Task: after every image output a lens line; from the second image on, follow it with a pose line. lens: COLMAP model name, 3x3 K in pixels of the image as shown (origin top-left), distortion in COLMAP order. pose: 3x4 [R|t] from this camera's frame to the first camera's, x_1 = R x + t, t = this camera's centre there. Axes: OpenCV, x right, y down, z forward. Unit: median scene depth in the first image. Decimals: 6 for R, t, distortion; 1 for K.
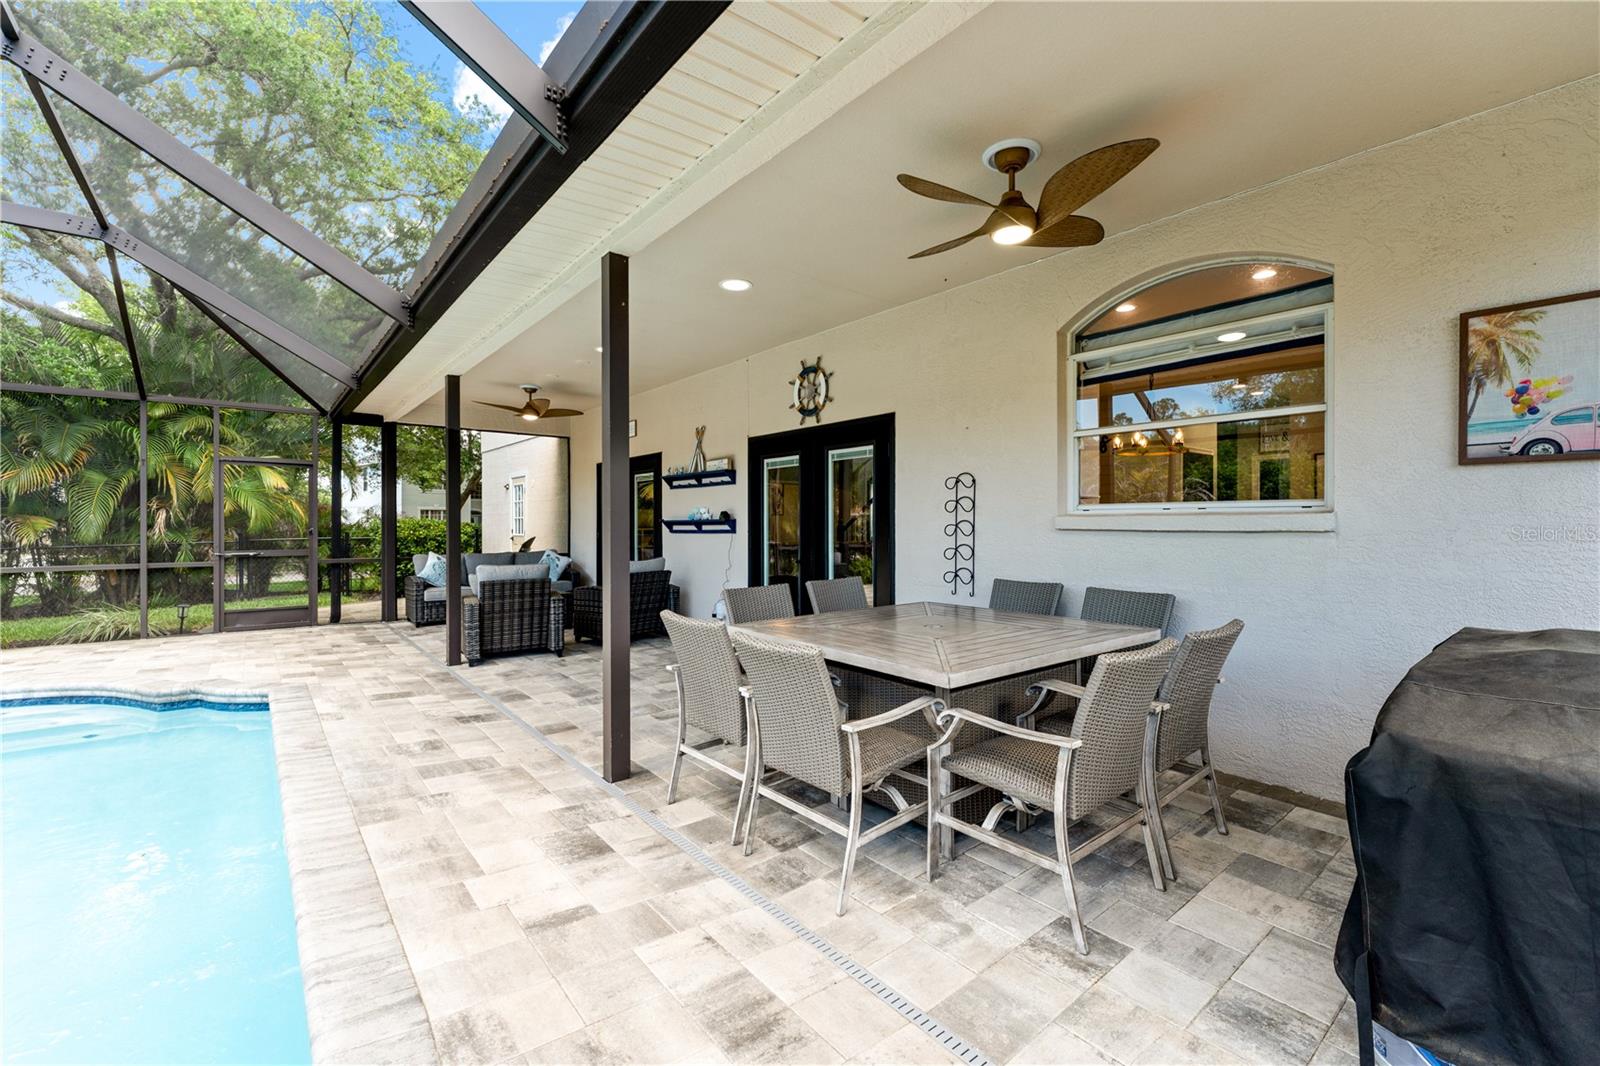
lens RADIAL K [[675.5, 0, 797.3], [0, 675.5, 526.1], [0, 0, 1]] dist [-0.001692, -0.000677]
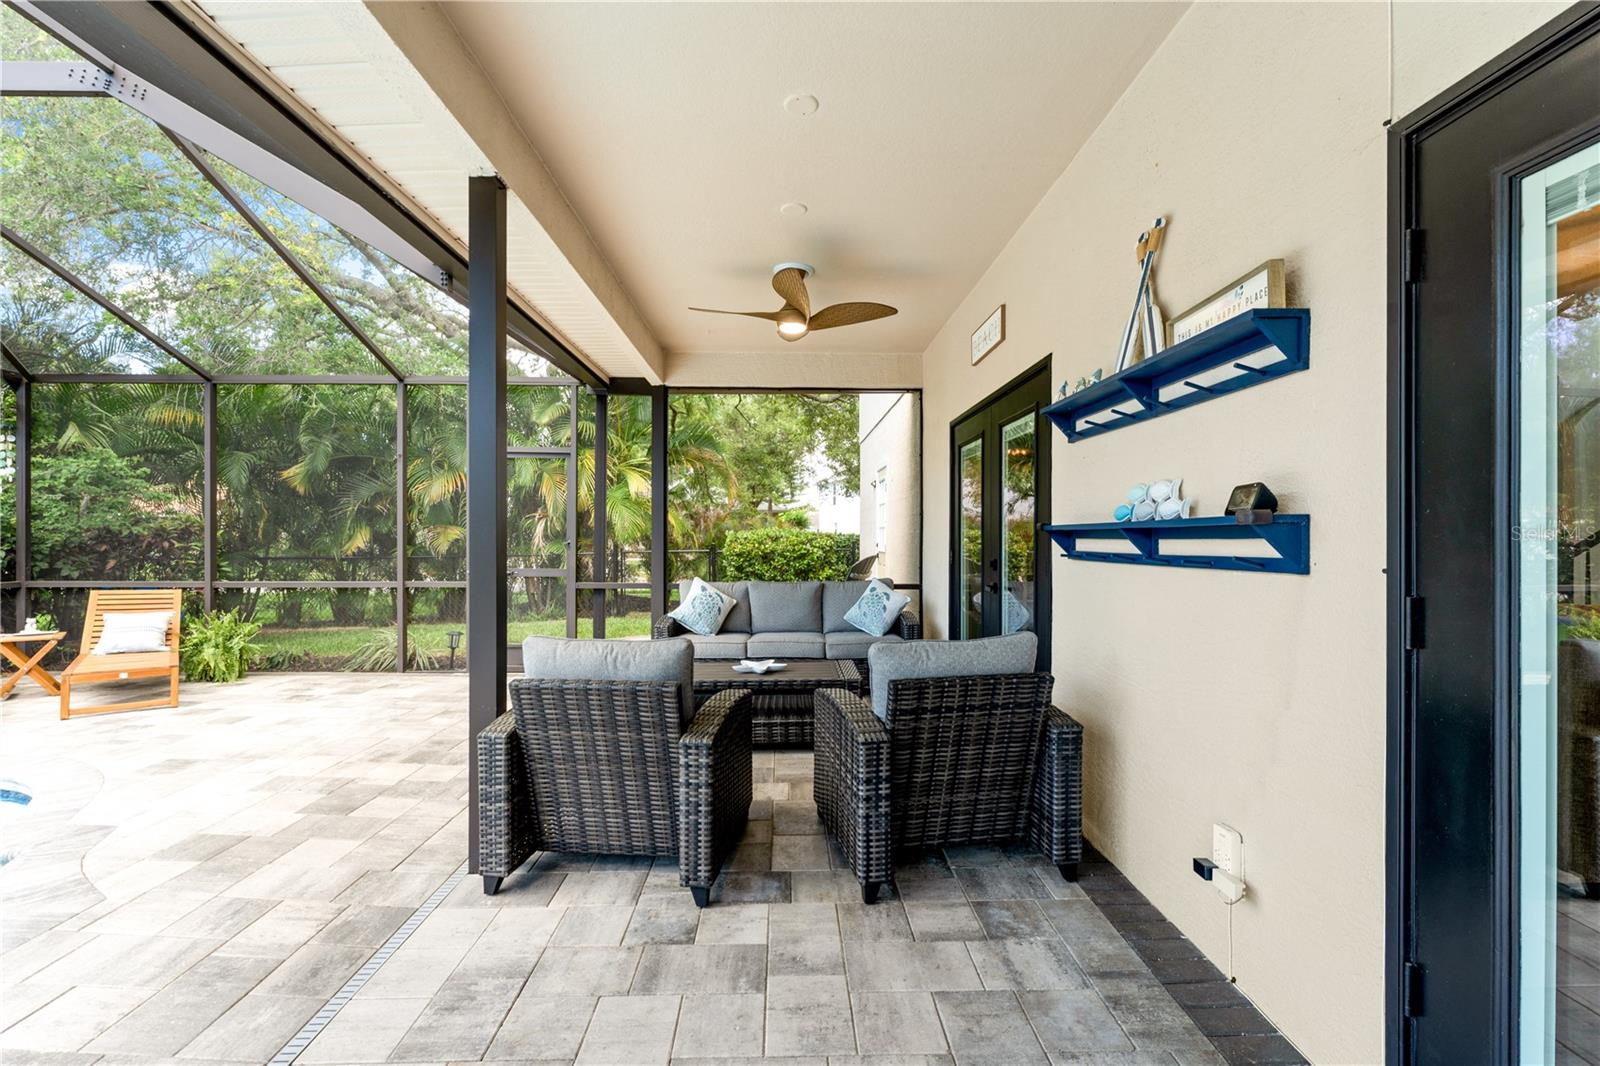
lens RADIAL K [[681.3, 0, 800.0], [0, 681.3, 533.0], [0, 0, 1]] dist [0.000592, 0.000107]
pose [[0.790753, 0.001536, -0.612134, -0.109118], [-0.006390, 0.999963, -0.005746, -0.001847], [0.612102, 0.008455, 0.790734, 0.891654]]
